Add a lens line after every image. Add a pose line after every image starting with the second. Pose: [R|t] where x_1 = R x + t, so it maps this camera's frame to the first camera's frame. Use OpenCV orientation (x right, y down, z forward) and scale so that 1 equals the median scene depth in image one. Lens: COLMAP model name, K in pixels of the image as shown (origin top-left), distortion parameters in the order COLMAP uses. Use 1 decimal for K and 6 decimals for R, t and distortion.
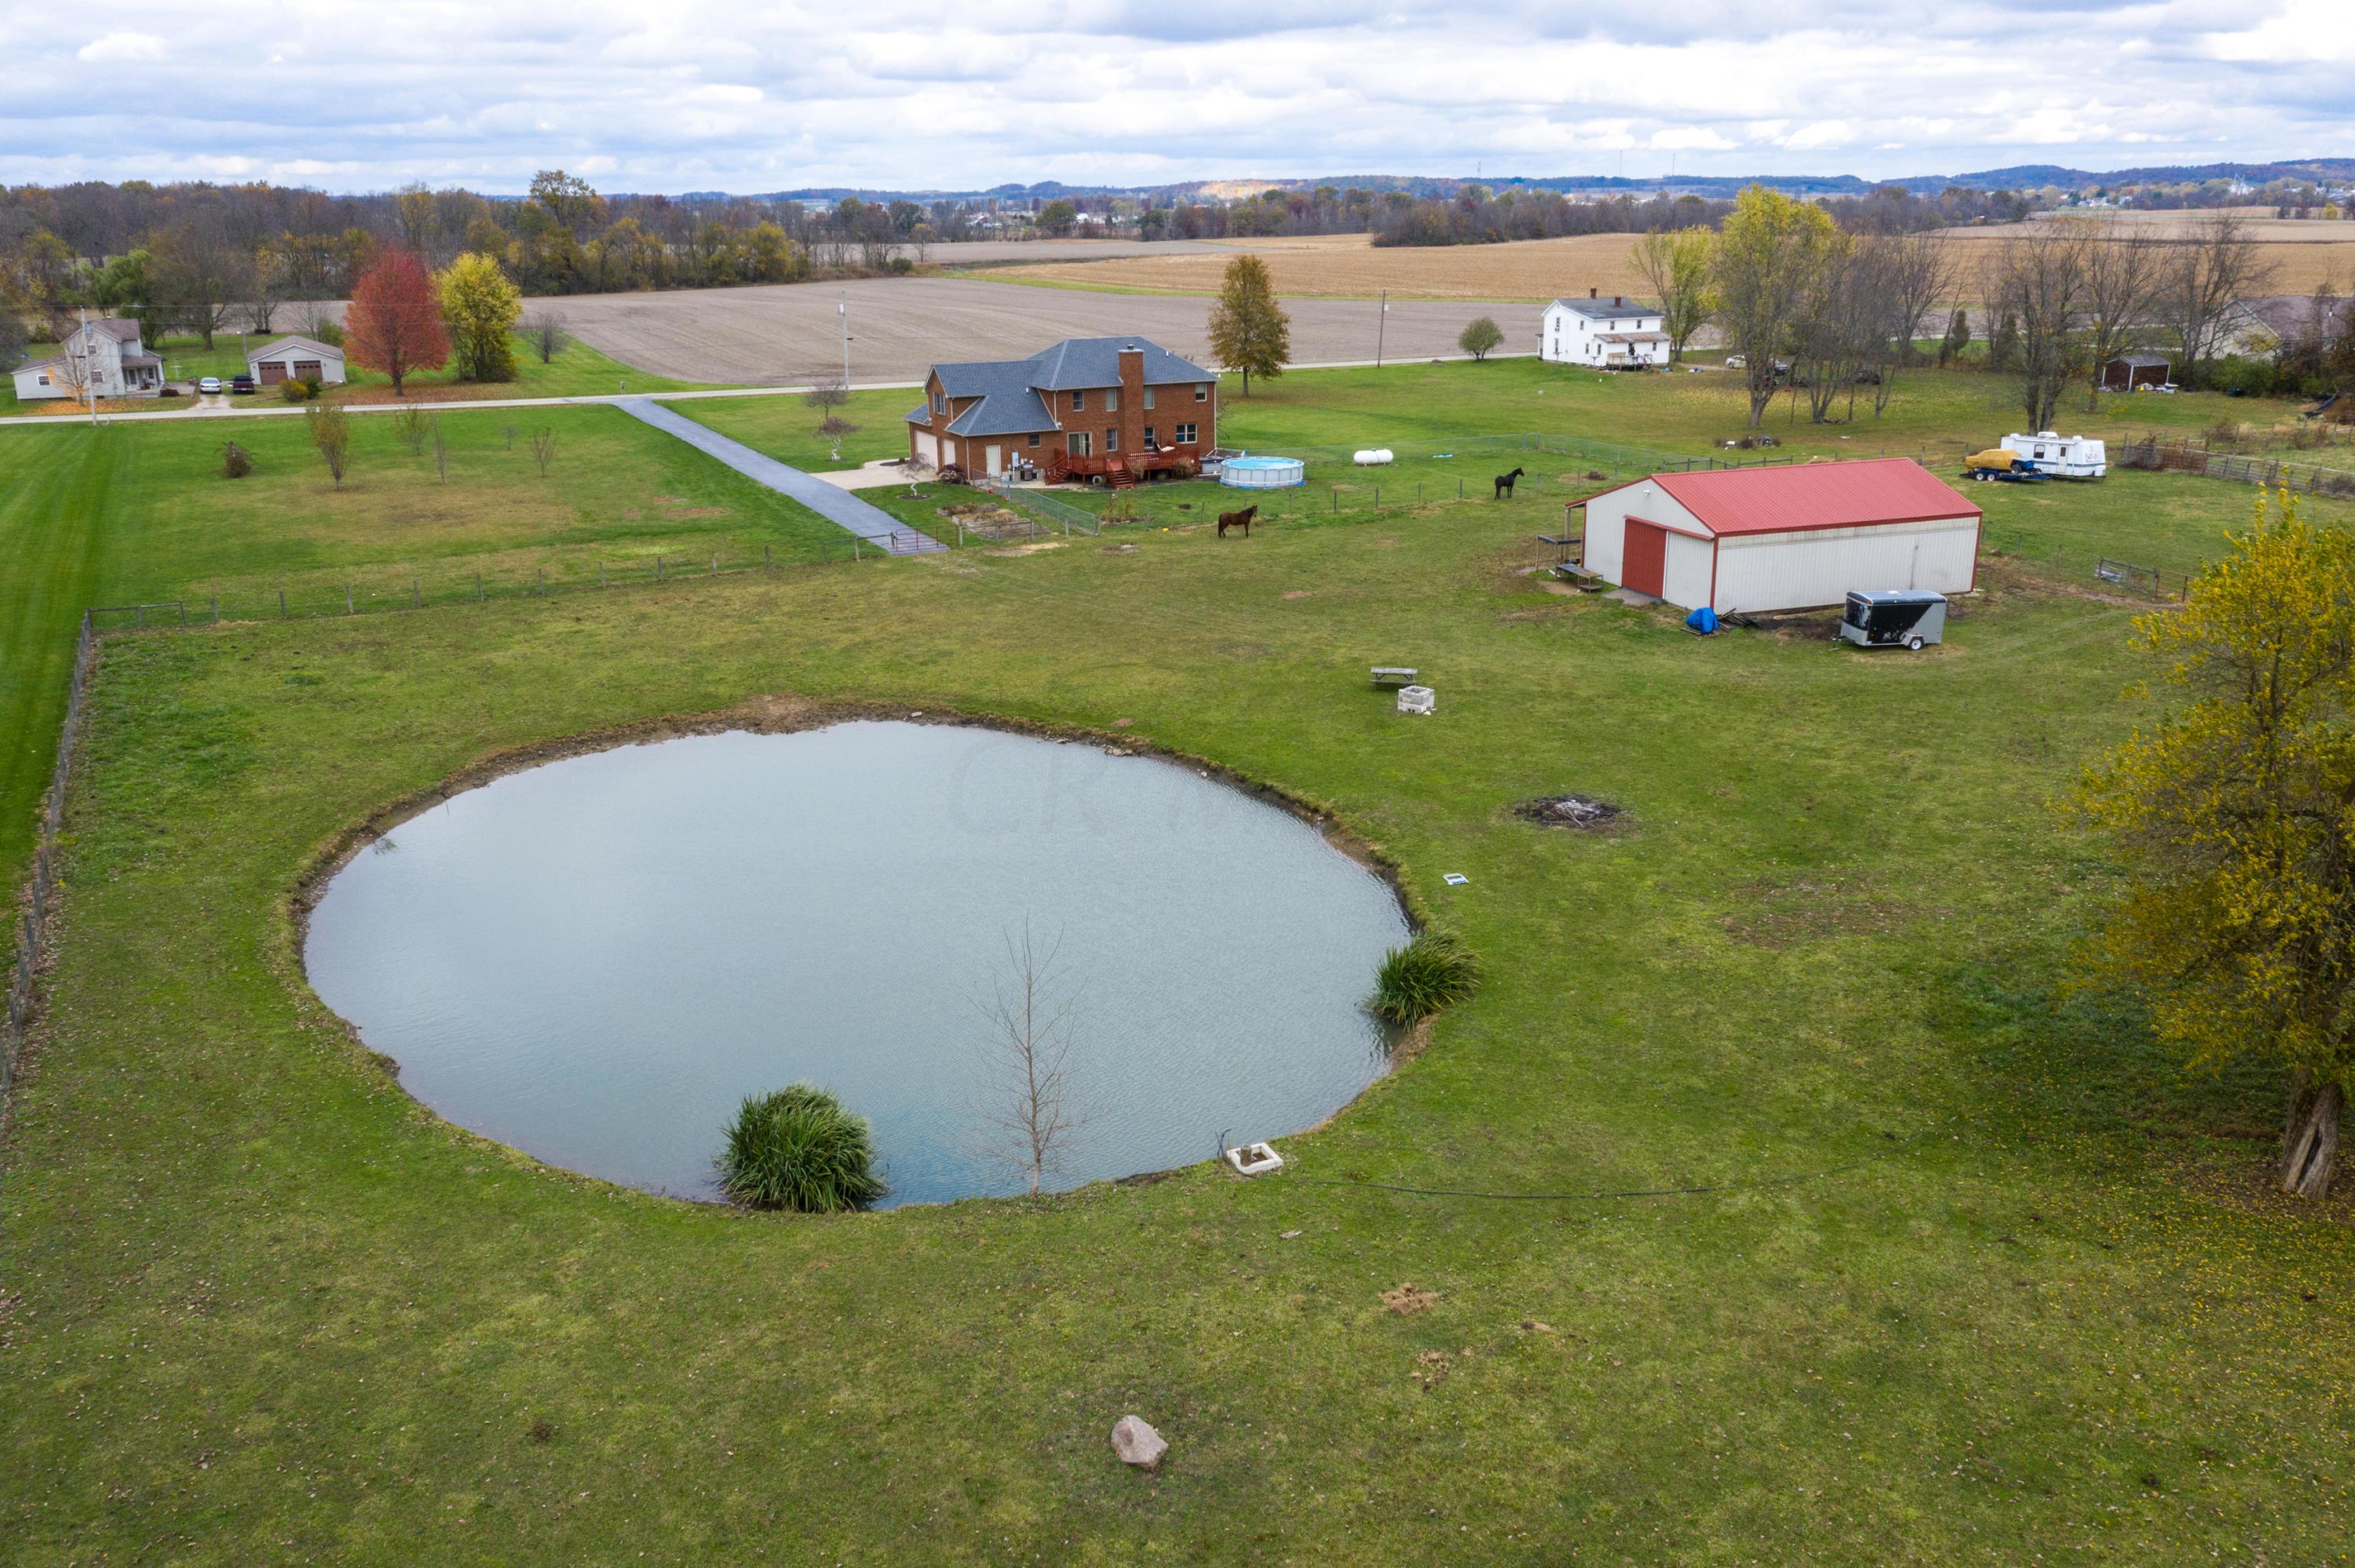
lens RADIAL K [[1874.0, 0, 1164.0], [0, 1874.0, 846.4], [0, 0, 1]] dist [-0.023396, 0.072425]
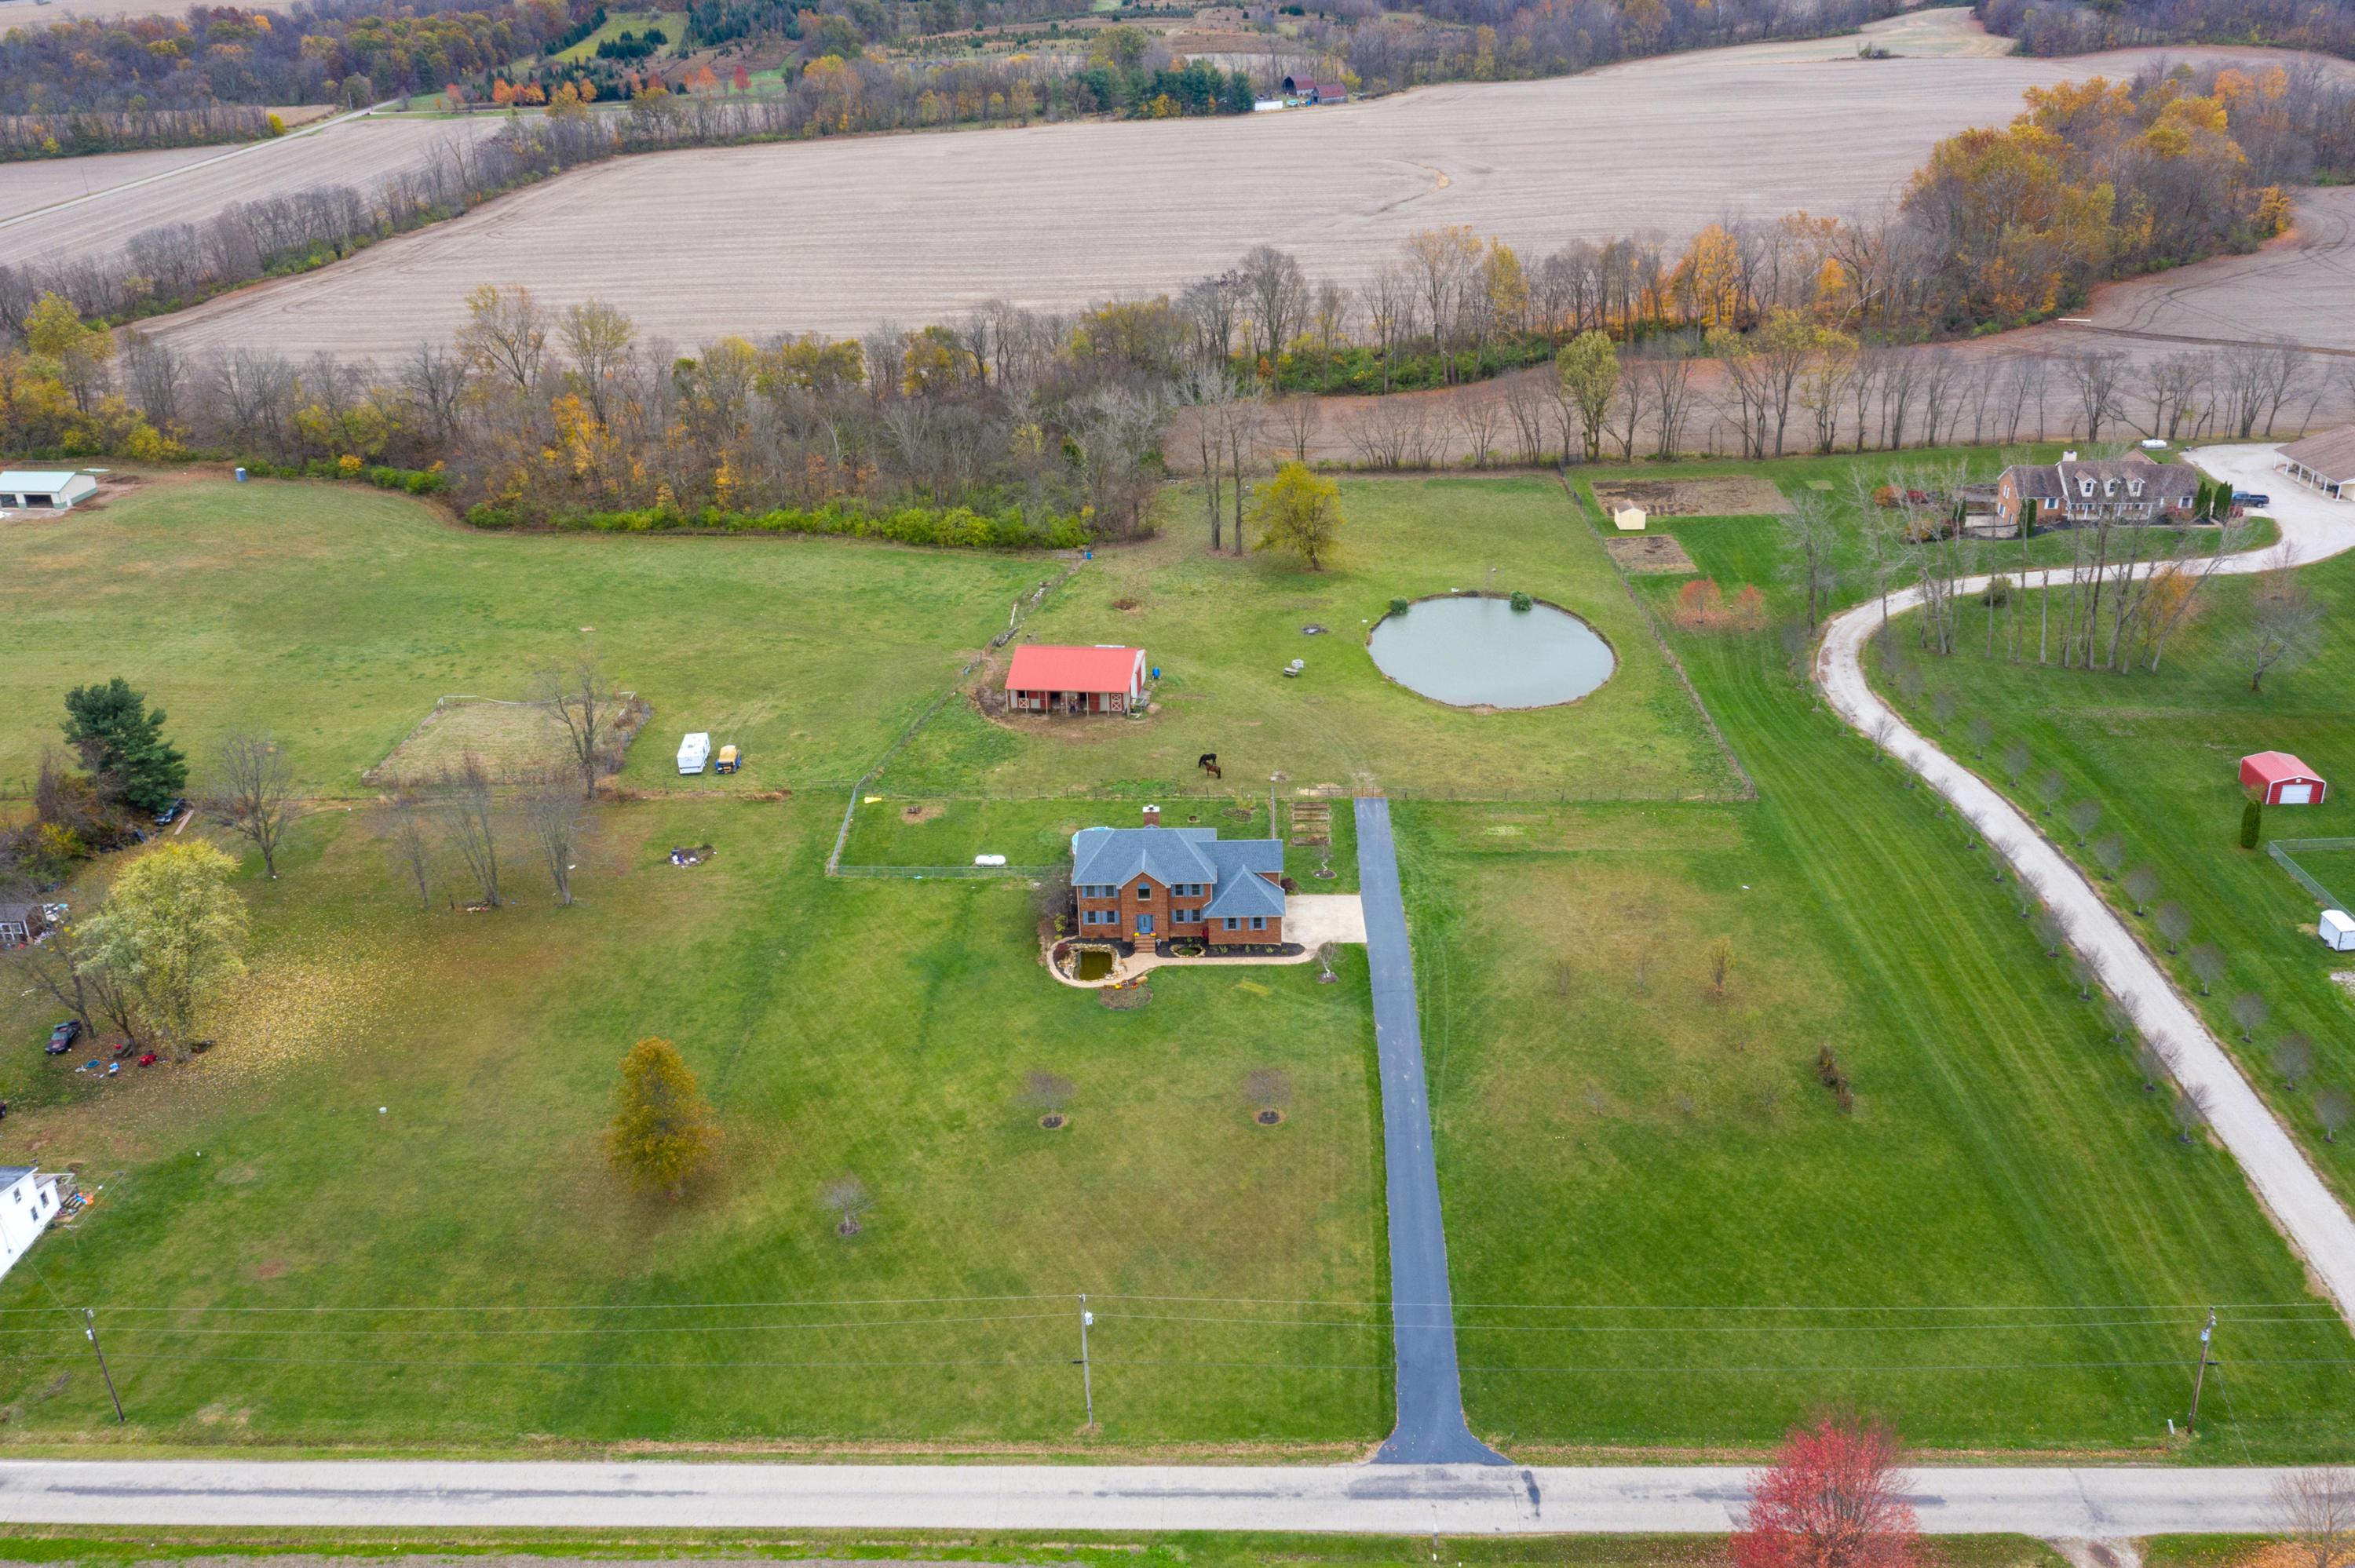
lens RADIAL K [[1941.9, 0, 1188.8], [0, 1941.9, 813.2], [0, 0, 1]] dist [-0.015036, 0.050987]
pose [[-0.889993, -0.168705, 0.423618, -0.652787], [0.179024, 0.725153, 0.664909, -1.213678], [-0.419361, 0.667602, -0.615178, 1.868485]]
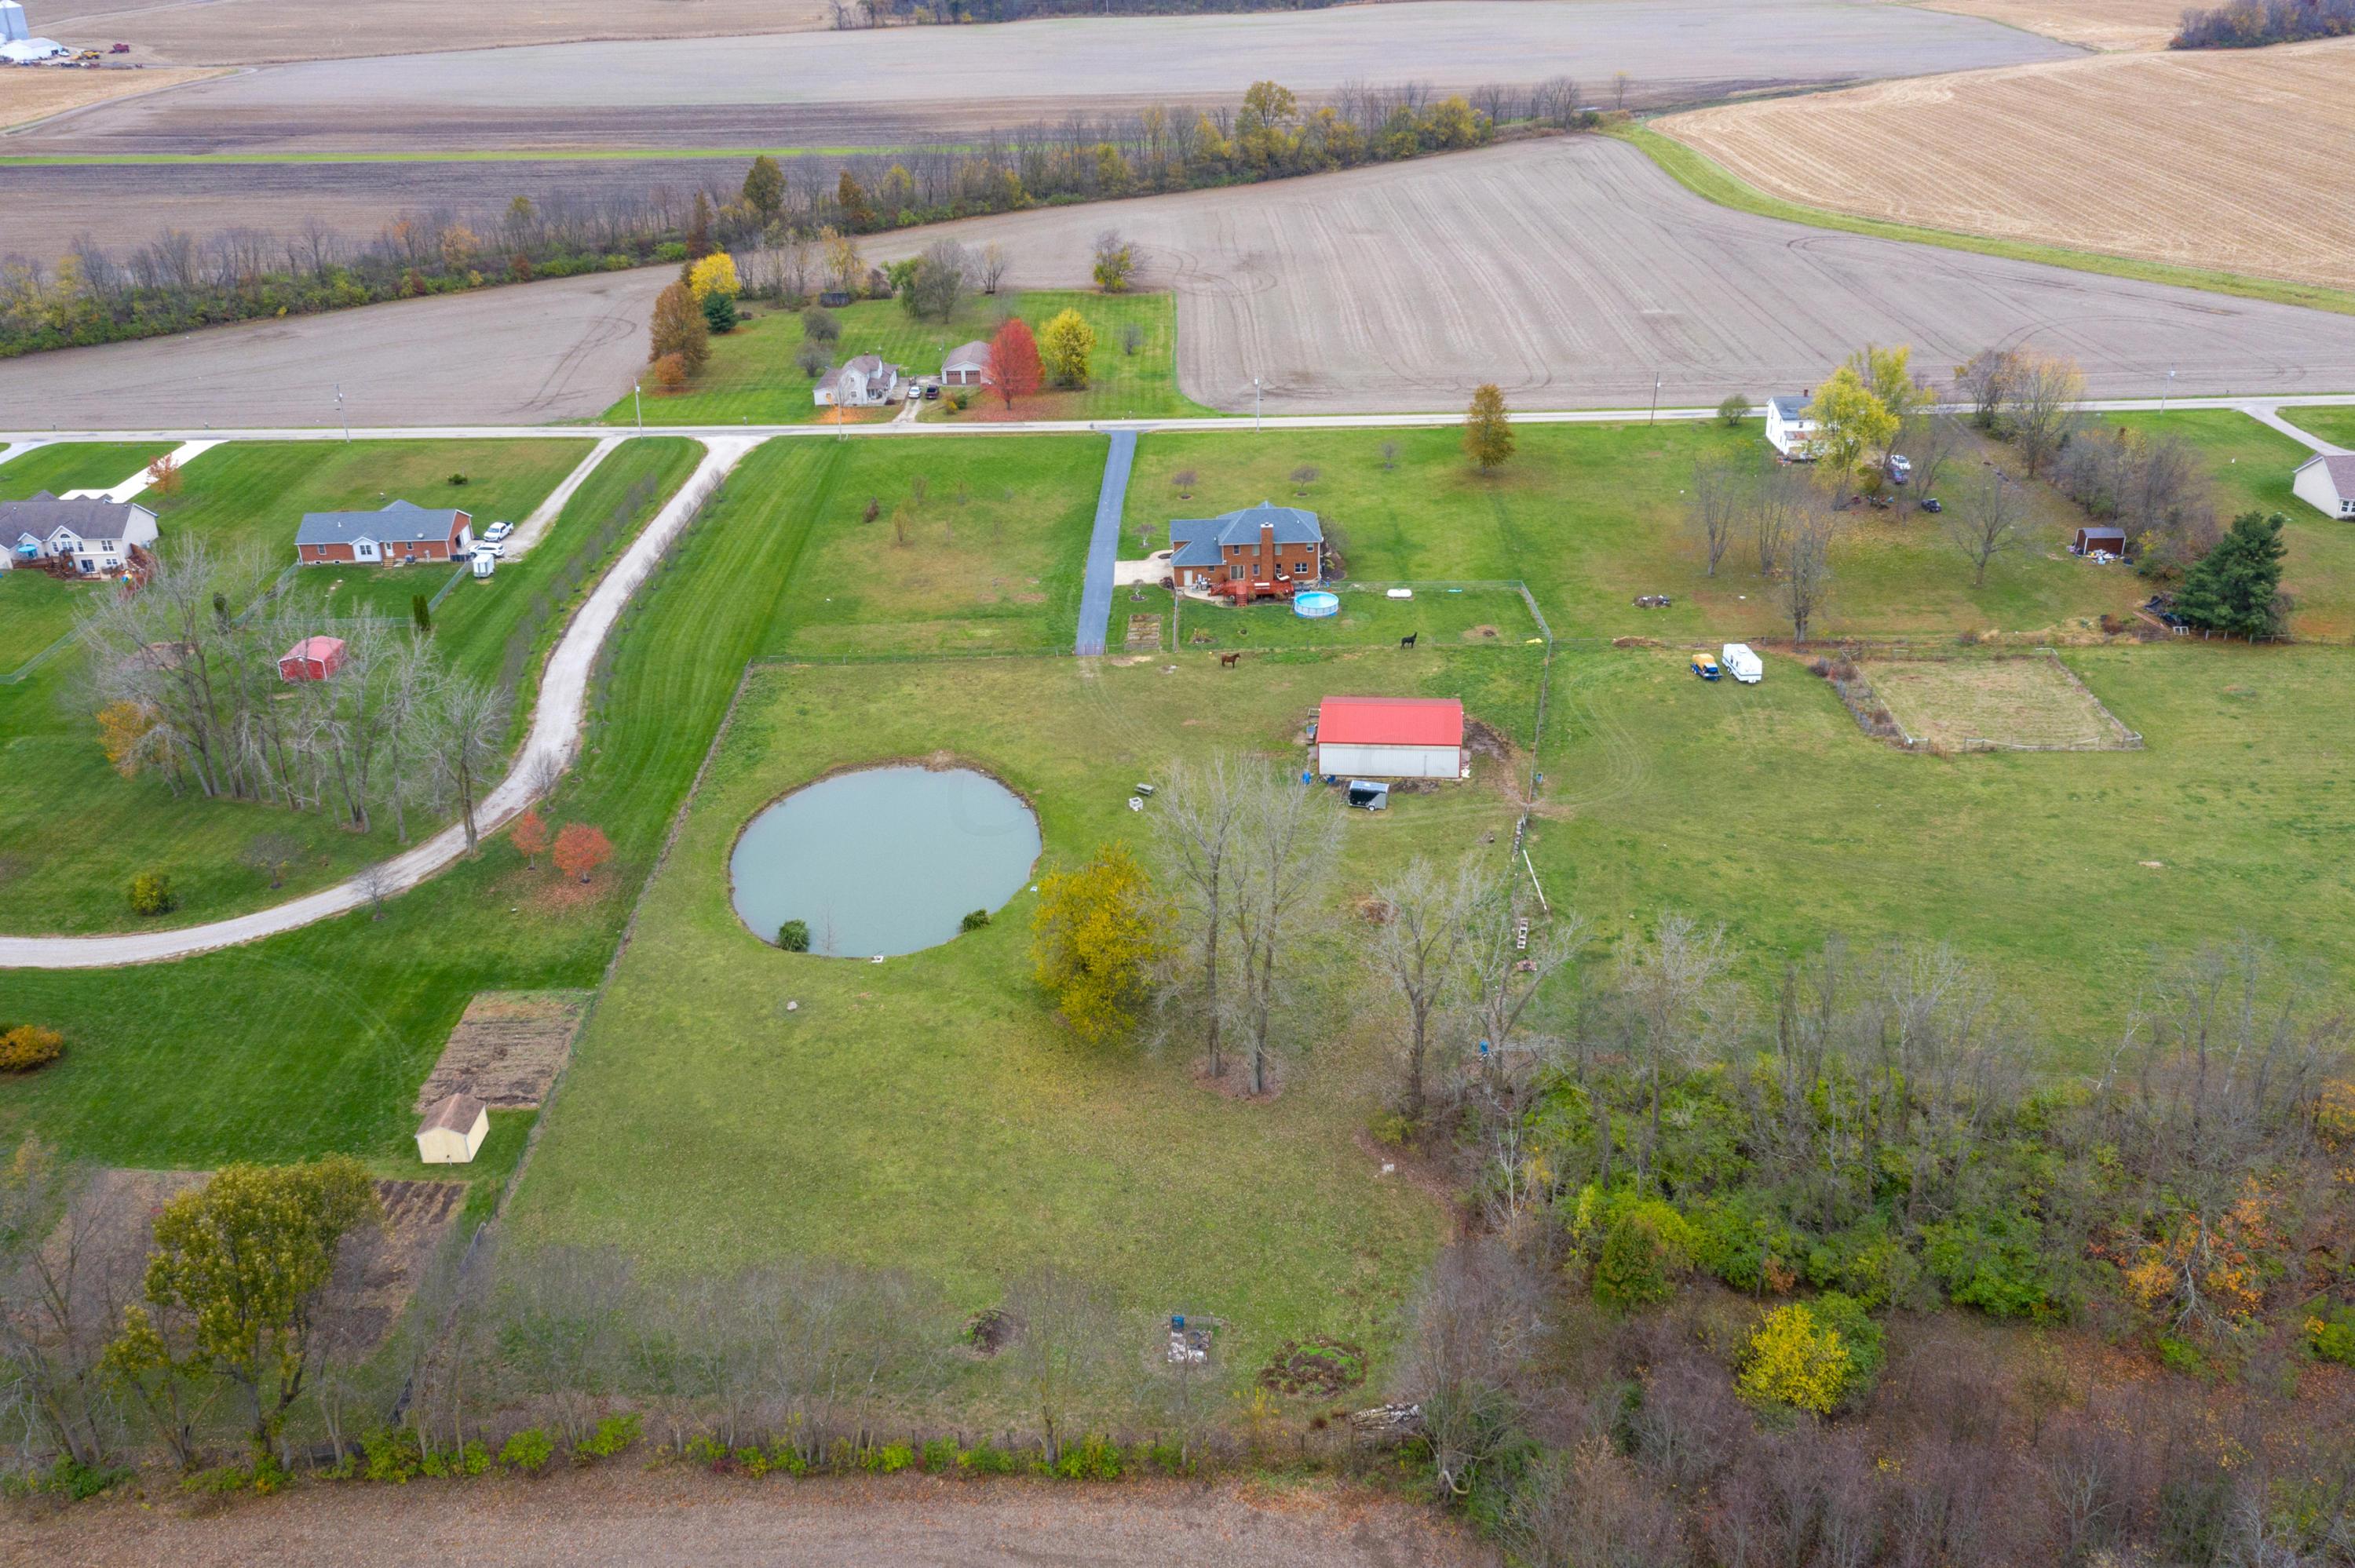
lens RADIAL K [[1965.0, 0, 1158.9], [0, 1965.0, 785.3], [0, 0, 1]] dist [-0.019394, 0.060670]
pose [[0.895914, 0.180352, -0.405970, 0.722799], [-0.124263, 0.979141, 0.160753, -0.311182], [0.426494, -0.093574, 0.899637, -0.827459]]
